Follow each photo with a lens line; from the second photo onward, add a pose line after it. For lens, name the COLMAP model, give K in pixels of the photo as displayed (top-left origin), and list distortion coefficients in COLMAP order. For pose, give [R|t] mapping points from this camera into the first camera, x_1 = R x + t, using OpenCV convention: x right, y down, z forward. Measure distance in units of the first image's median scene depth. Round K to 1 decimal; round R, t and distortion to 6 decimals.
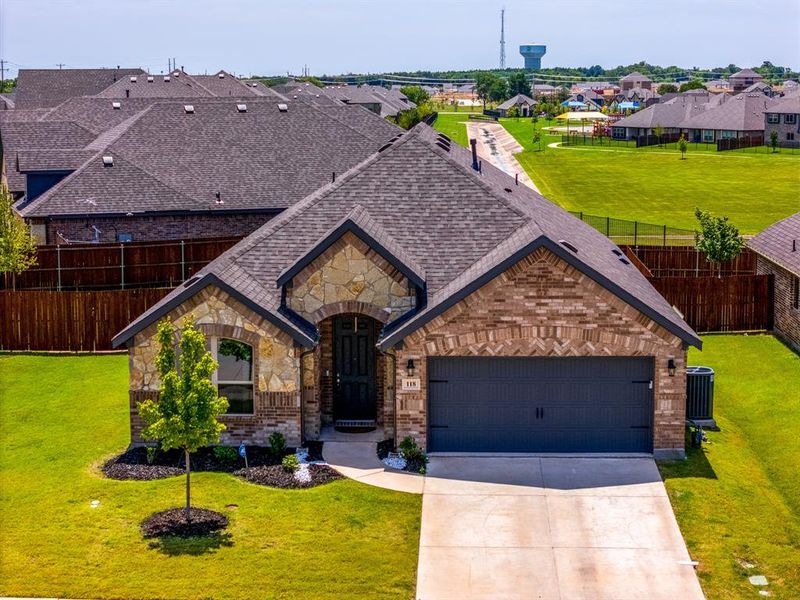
lens RADIAL K [[1558.9, 0, 412.4], [0, 1558.9, 200.9], [0, 0, 1]] dist [-0.113481, -0.092952]
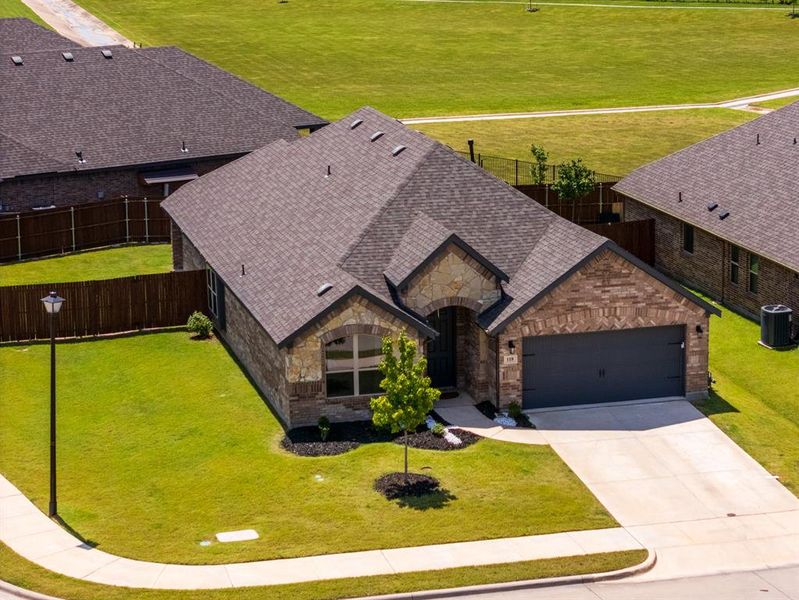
lens RADIAL K [[1948.1, 0, 399.8], [0, 1948.1, 116.1], [0, 0, 1]] dist [-0.033265, -0.729349]
pose [[0.960814, -0.048469, 0.272924, -0.521886], [0.034719, 0.997883, 0.054989, -0.176404], [-0.275012, -0.043358, 0.960463, -0.519048]]
